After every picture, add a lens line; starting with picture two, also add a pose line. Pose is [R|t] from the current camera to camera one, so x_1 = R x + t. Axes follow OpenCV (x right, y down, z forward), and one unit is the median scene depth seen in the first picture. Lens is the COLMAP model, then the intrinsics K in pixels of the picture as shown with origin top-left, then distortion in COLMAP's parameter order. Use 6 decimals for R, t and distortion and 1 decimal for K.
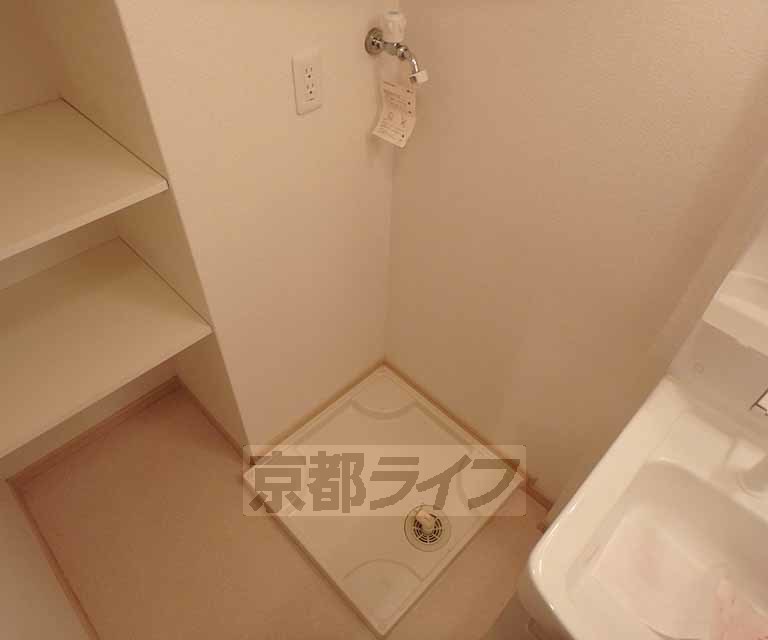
lens RADIAL K [[533.9, 0, 384.0], [0, 533.9, 320.0], [0, 0, 1]] dist [-0.050215, -0.001170]
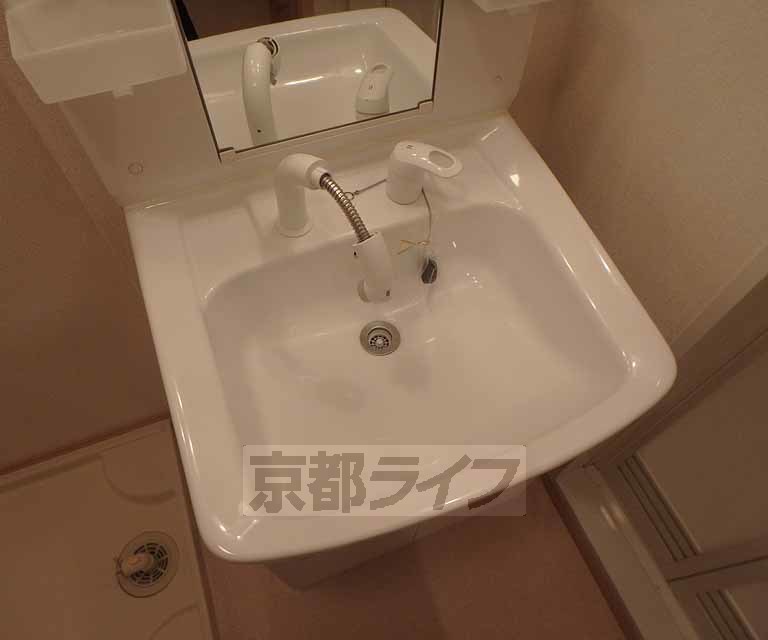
lens RADIAL K [[533.9, 0, 384.0], [0, 533.9, 320.0], [0, 0, 1]] dist [-0.050215, -0.001170]
pose [[0.379590, -0.792130, 0.477955, 0.231087], [0.660600, 0.593759, 0.459409, 0.106861], [-0.647702, 0.141350, 0.748667, 0.284857]]
